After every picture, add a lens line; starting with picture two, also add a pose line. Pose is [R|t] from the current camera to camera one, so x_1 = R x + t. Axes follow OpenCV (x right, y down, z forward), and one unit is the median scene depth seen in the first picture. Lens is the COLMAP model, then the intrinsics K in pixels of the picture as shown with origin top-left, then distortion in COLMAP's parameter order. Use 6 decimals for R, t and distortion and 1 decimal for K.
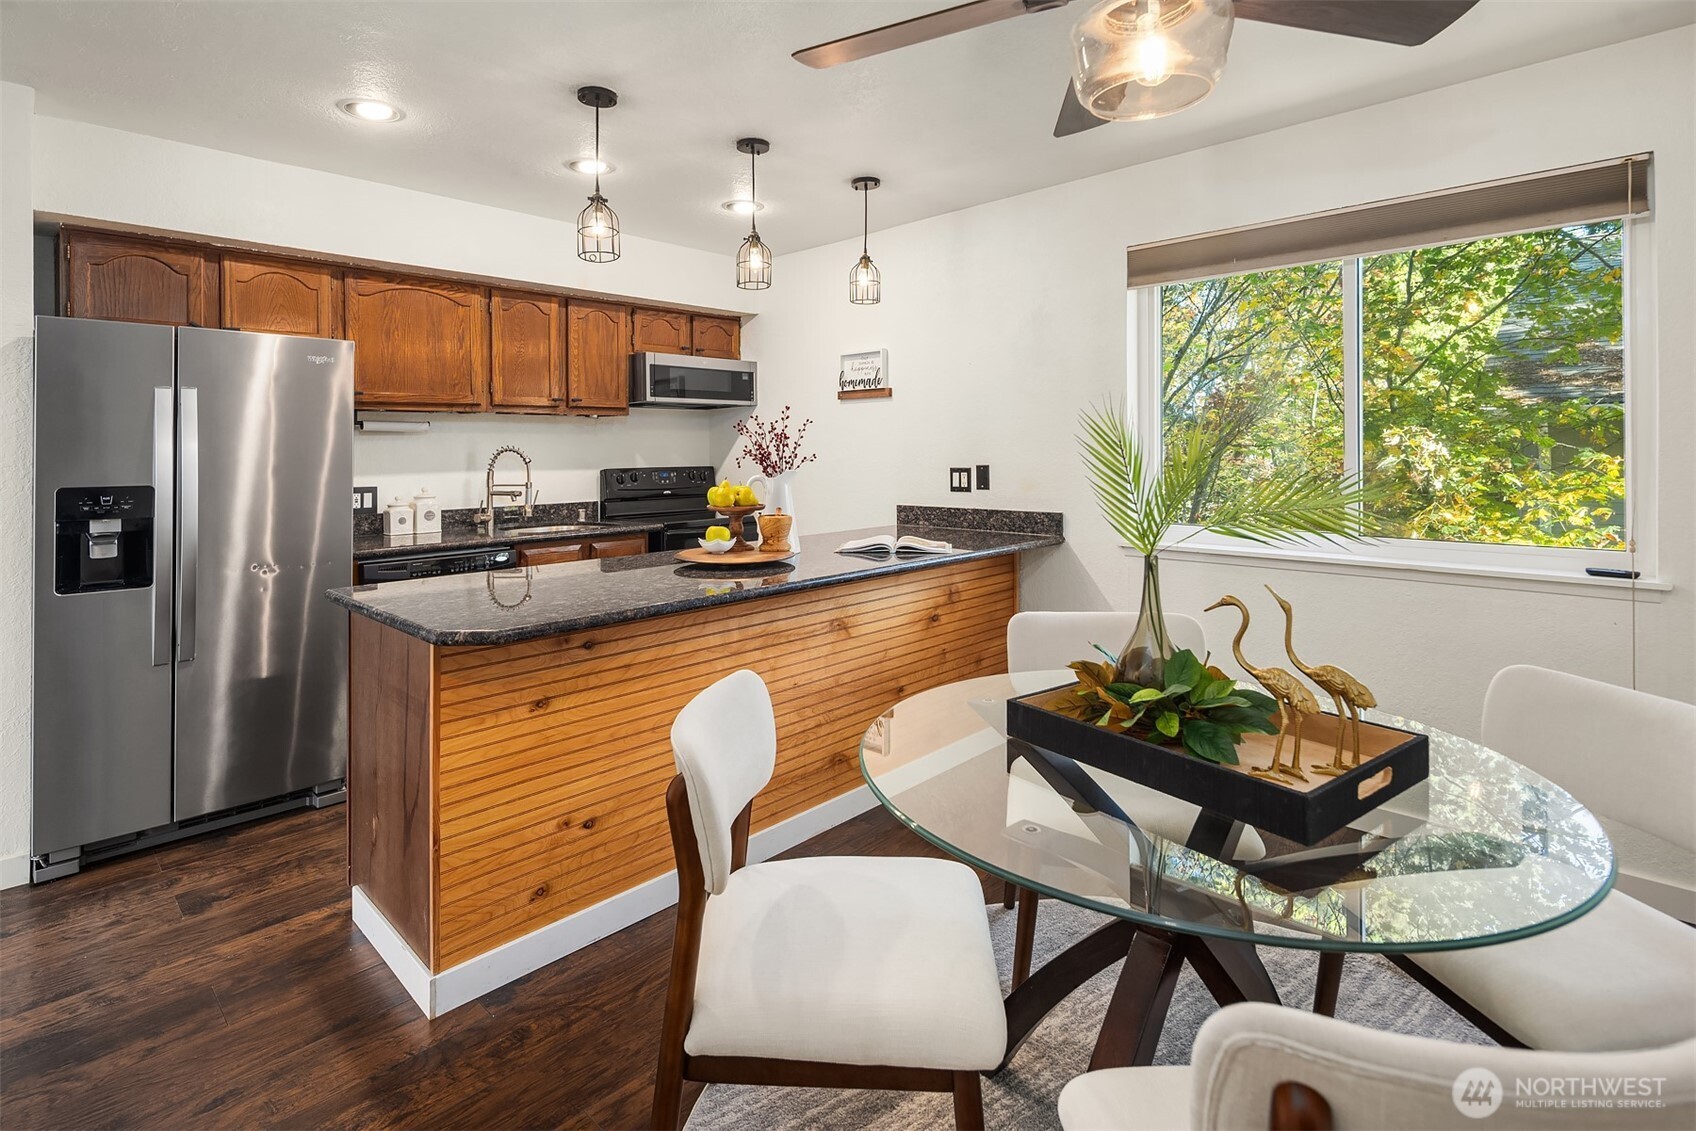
lens RADIAL K [[831.5, 0, 850.0], [0, 831.5, 458.0], [0, 0, 1]] dist [-0.000461, -0.000216]
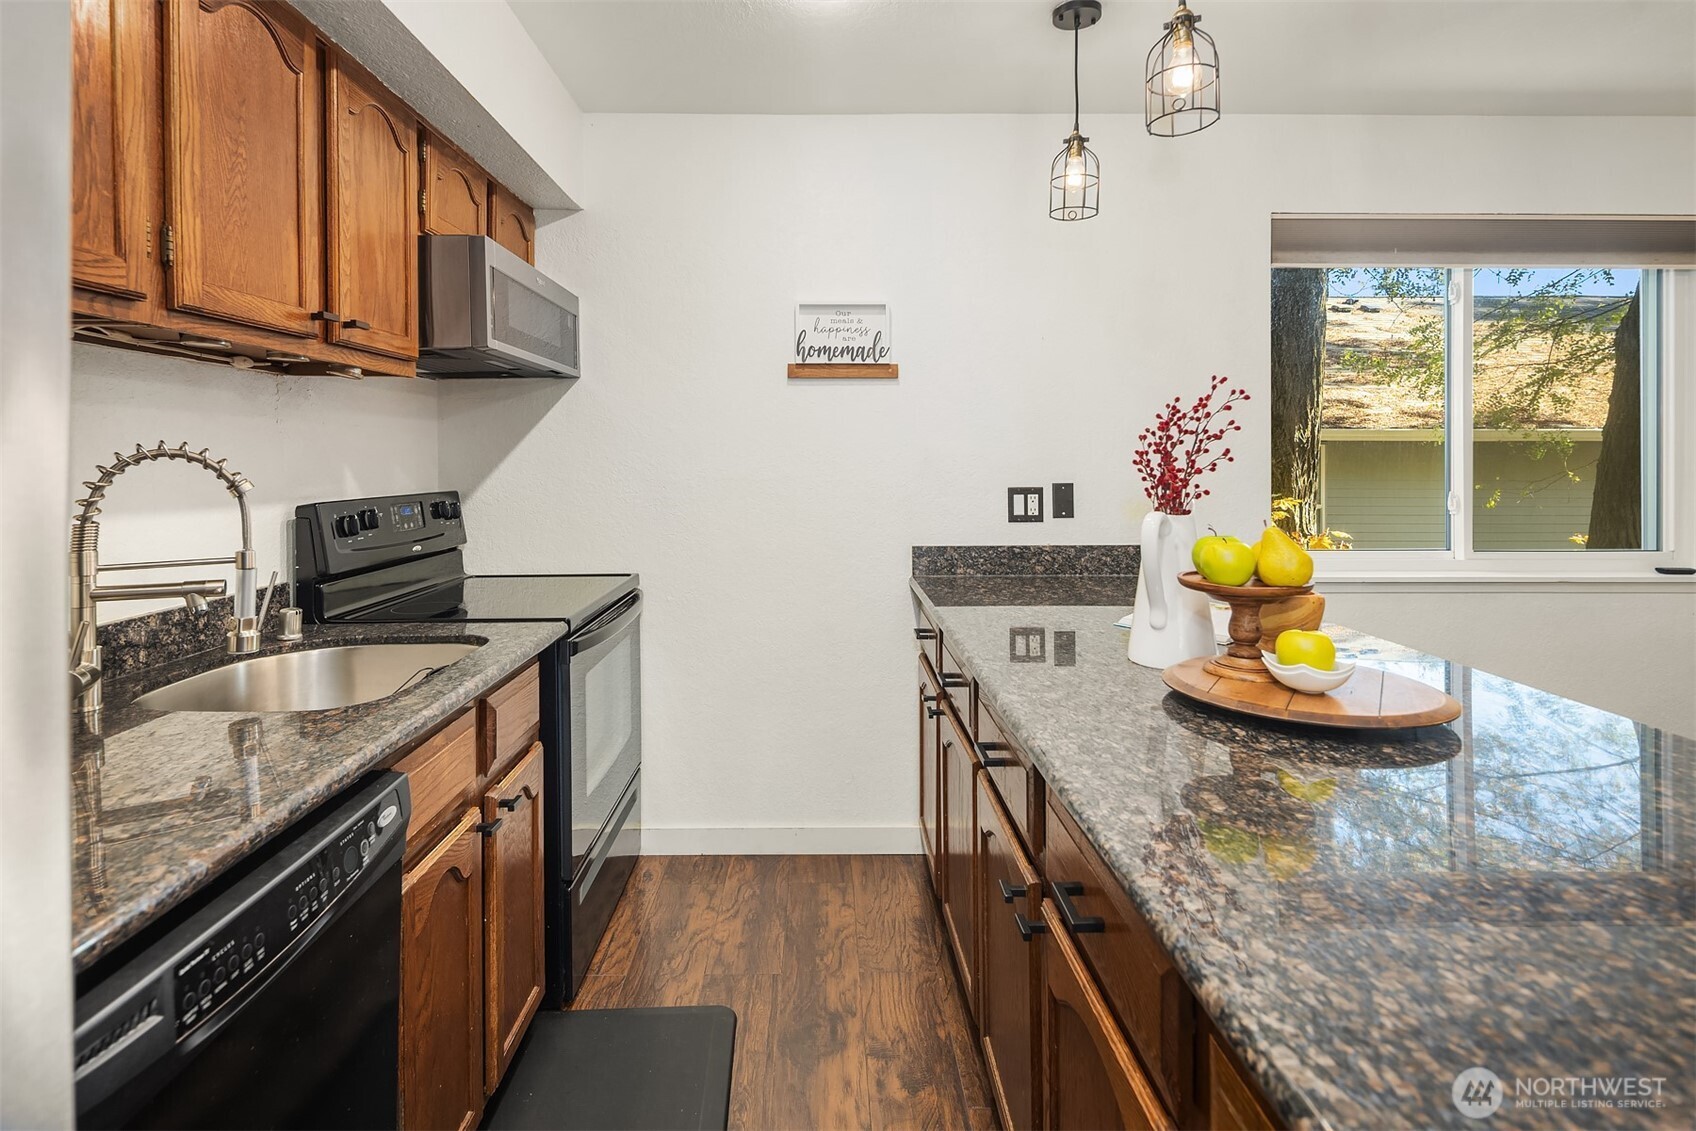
lens RADIAL K [[836.9, 0, 840.1], [0, 836.9, 479.2], [0, 0, 1]] dist [0.000184, 0.000271]
pose [[0.719626, -0.009191, 0.694301, -0.460607], [0.002435, 0.999940, 0.010712, -0.003084], [-0.694358, -0.006018, 0.719605, 0.603629]]
